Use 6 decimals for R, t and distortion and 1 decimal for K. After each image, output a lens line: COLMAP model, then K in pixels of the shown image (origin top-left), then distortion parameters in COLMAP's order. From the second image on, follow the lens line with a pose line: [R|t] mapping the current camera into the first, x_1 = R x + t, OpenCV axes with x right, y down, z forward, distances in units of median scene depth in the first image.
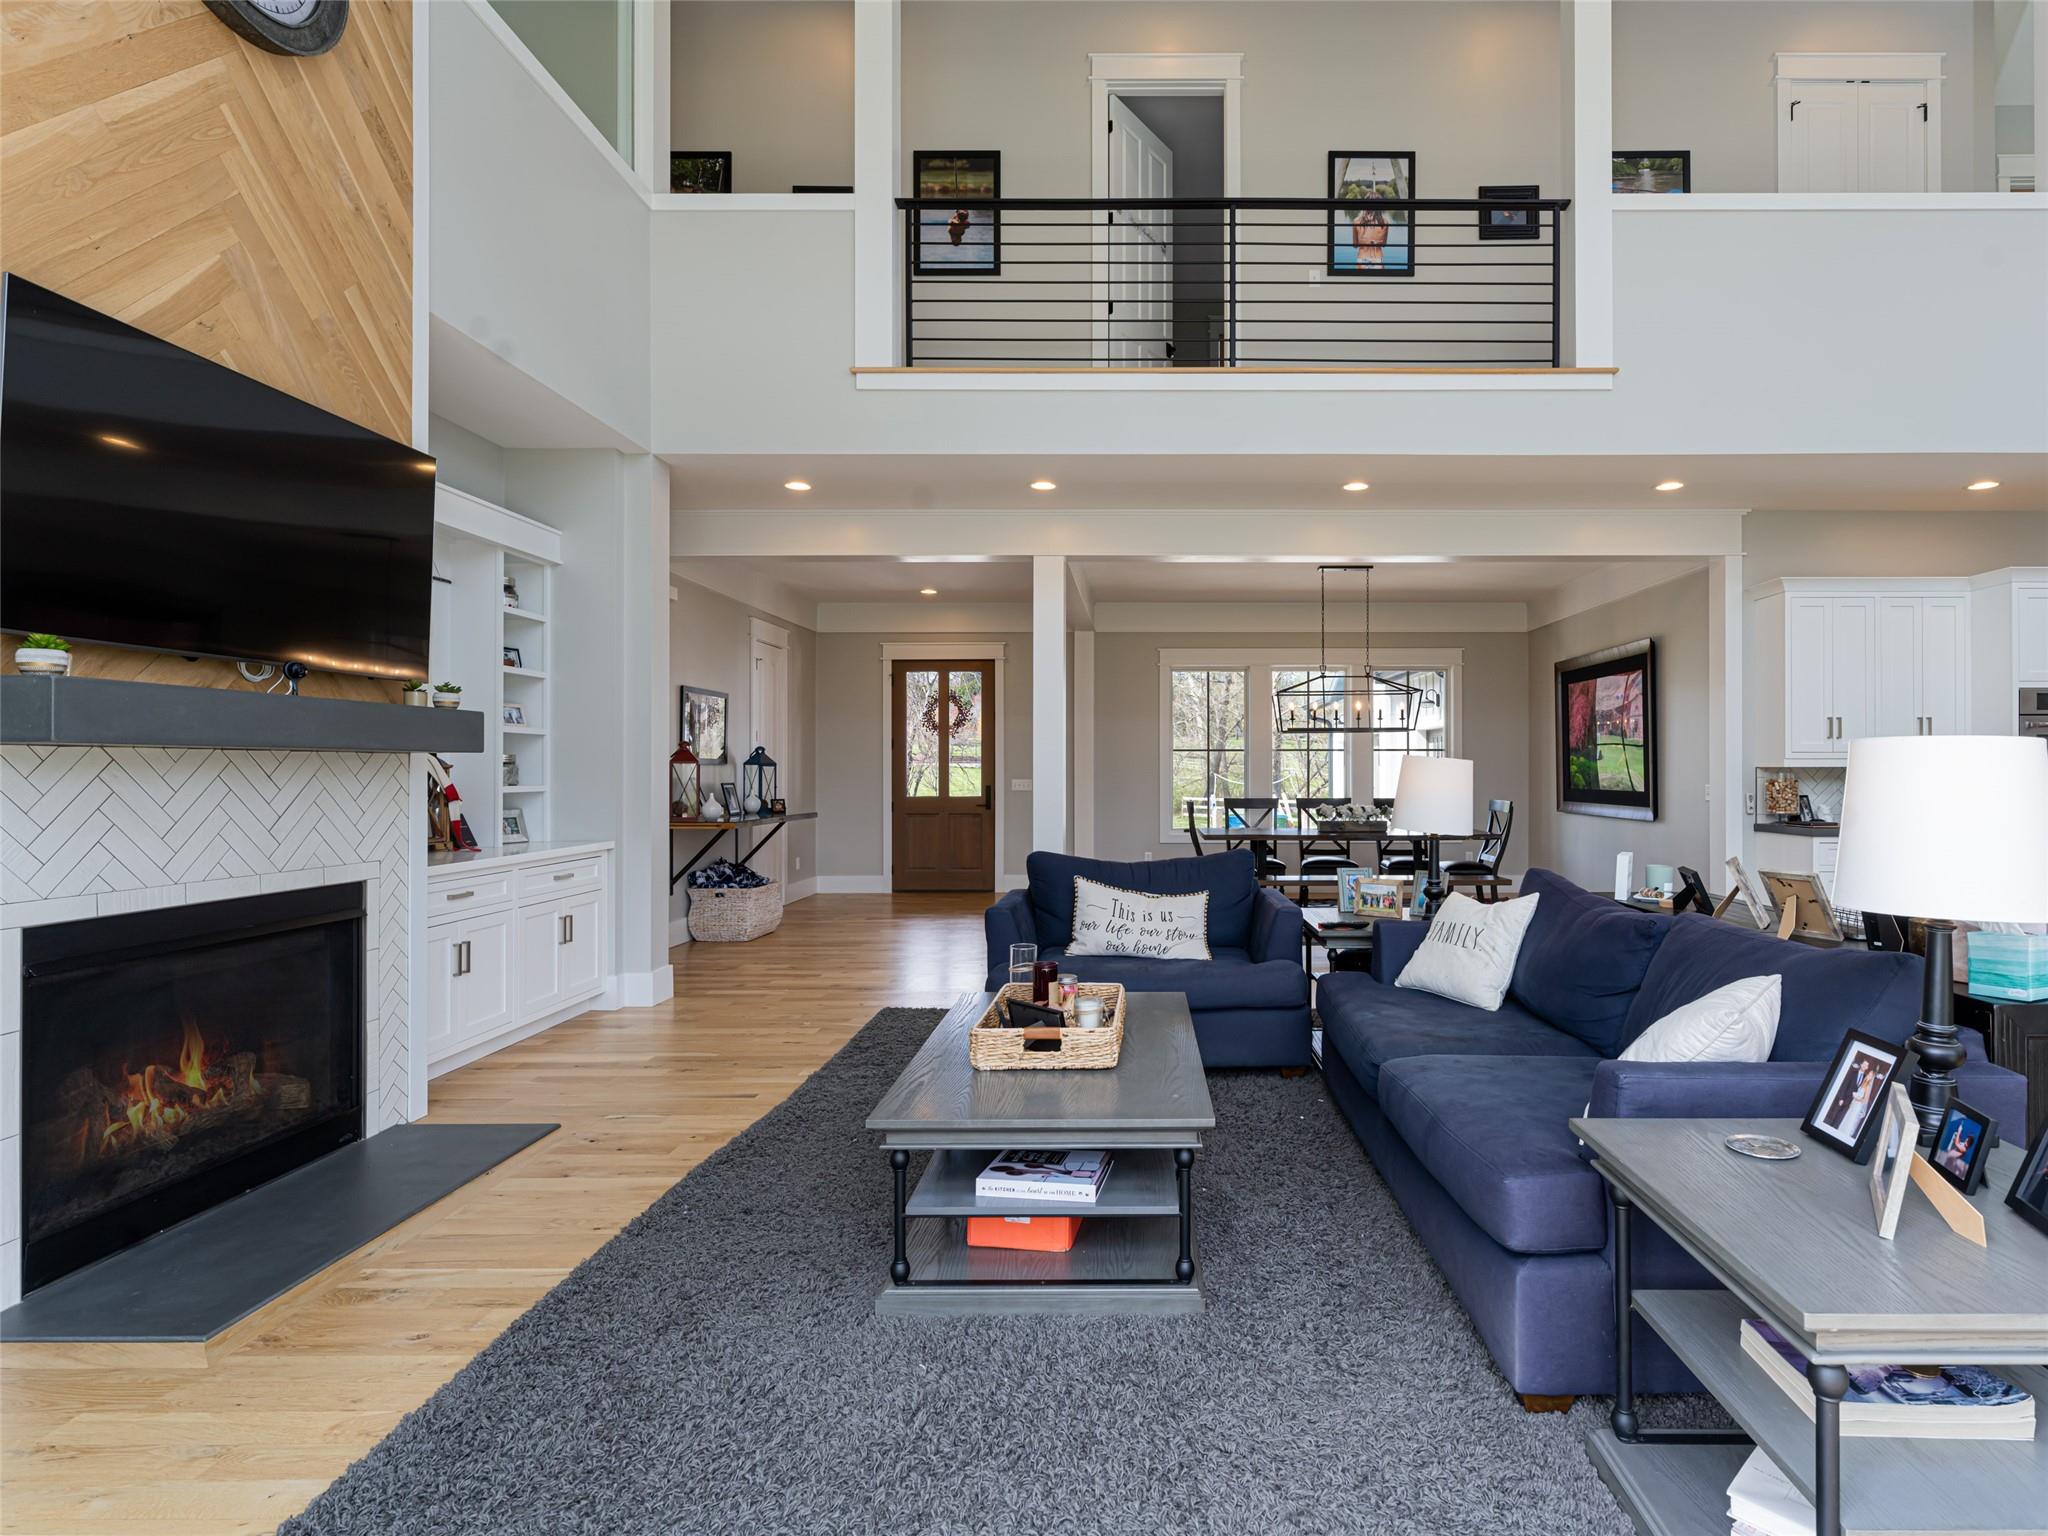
lens RADIAL K [[1042.4, 0, 1152.2], [0, 1042.4, 761.9], [0, 0, 1]] dist [0.000366, -0.001280]
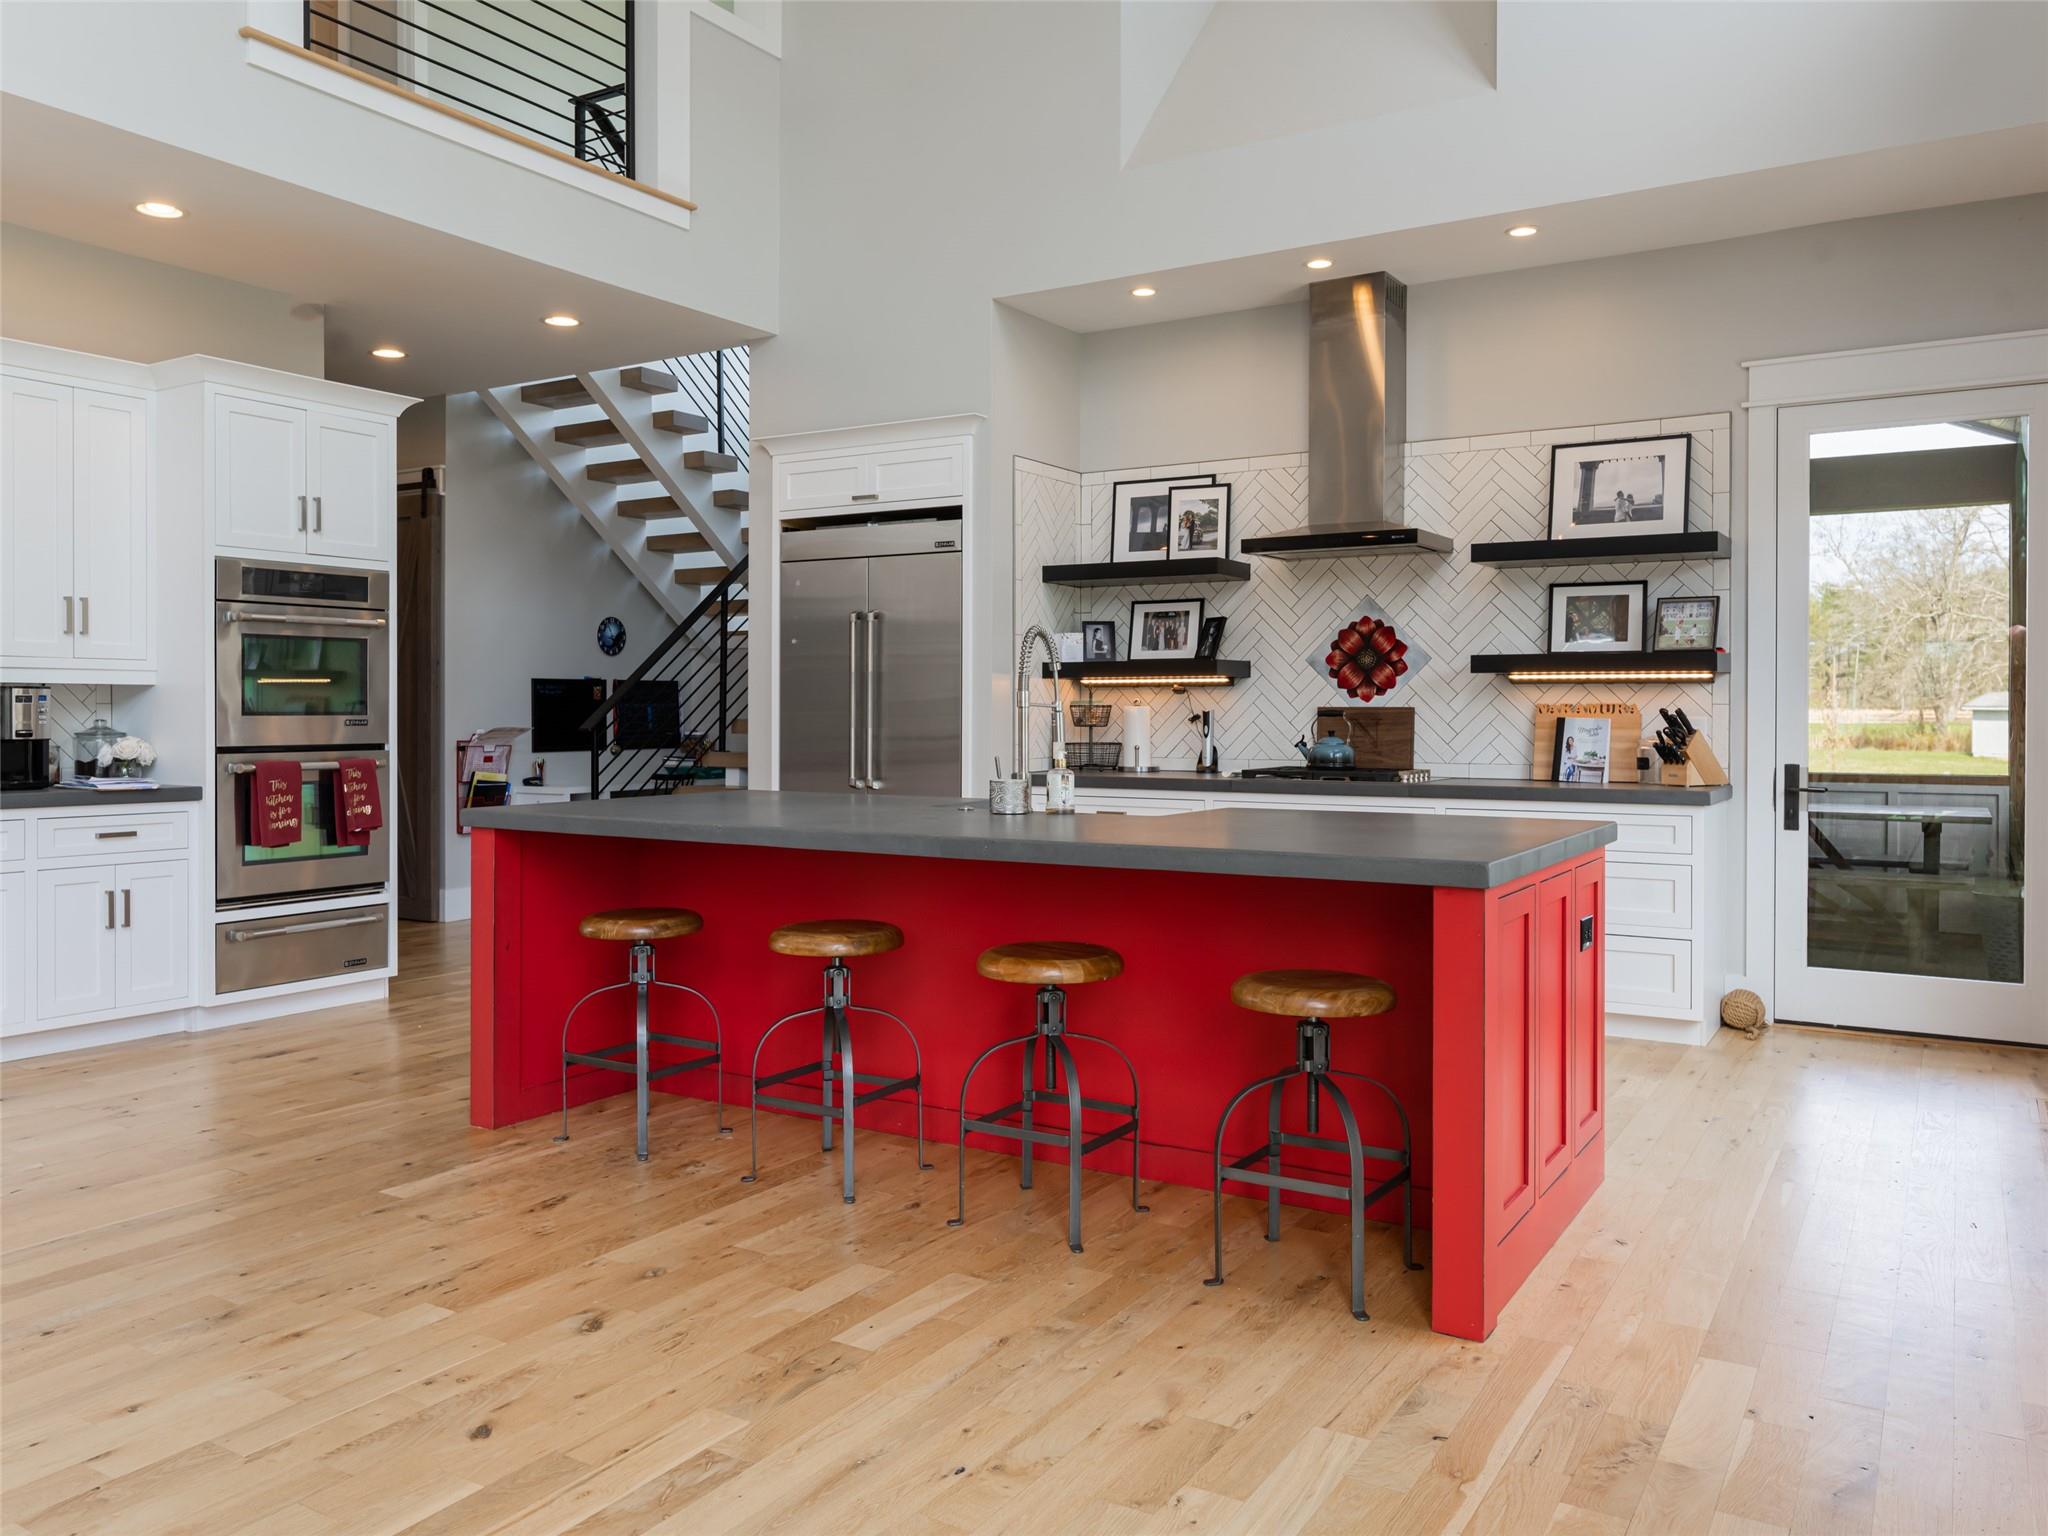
lens RADIAL K [[1545.4, 0, 966.3], [0, 1545.4, 712.6], [0, 0, 1]] dist [-0.003162, -0.001086]
pose [[0.539638, 0.001961, 0.841895, 0.373125], [-0.007701, 0.999967, 0.002606, 0.018267], [-0.841862, -0.007890, 0.539636, 0.169151]]
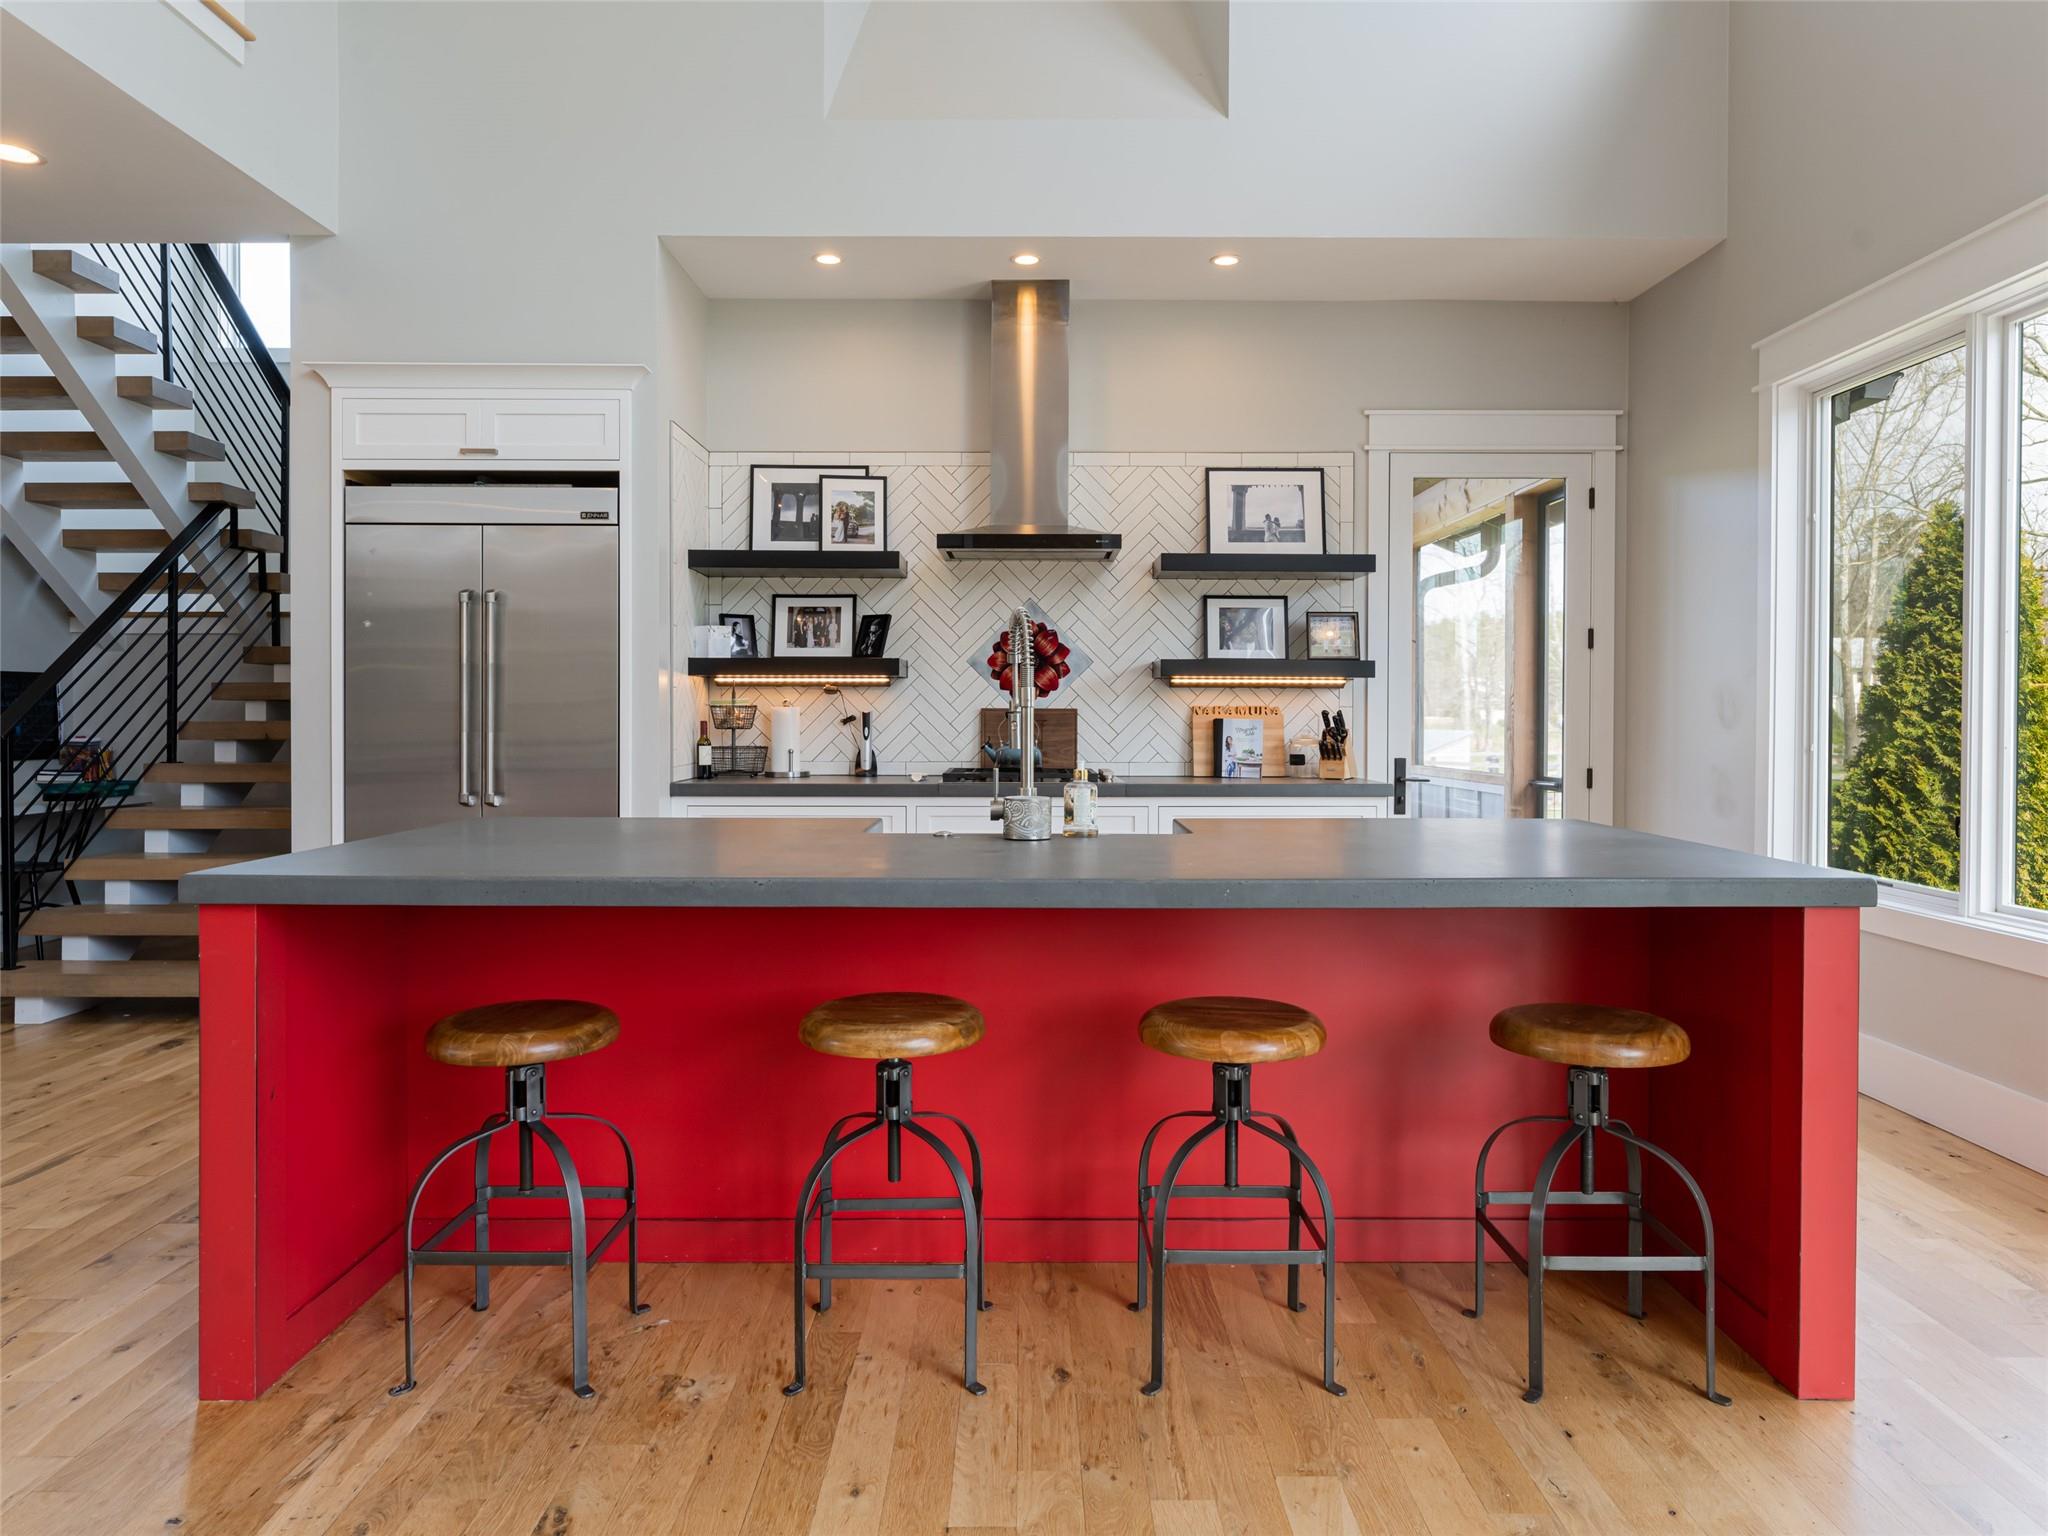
lens RADIAL K [[1335.0, 0, 1020.7], [0, 1335.0, 730.7], [0, 0, 1]] dist [-0.006549, 0.004979]
pose [[-0.002725, -0.010341, 0.999943, 0.503634], [-0.008708, 0.999909, 0.010317, 0.021511], [-0.999958, -0.008679, -0.002815, 0.588208]]
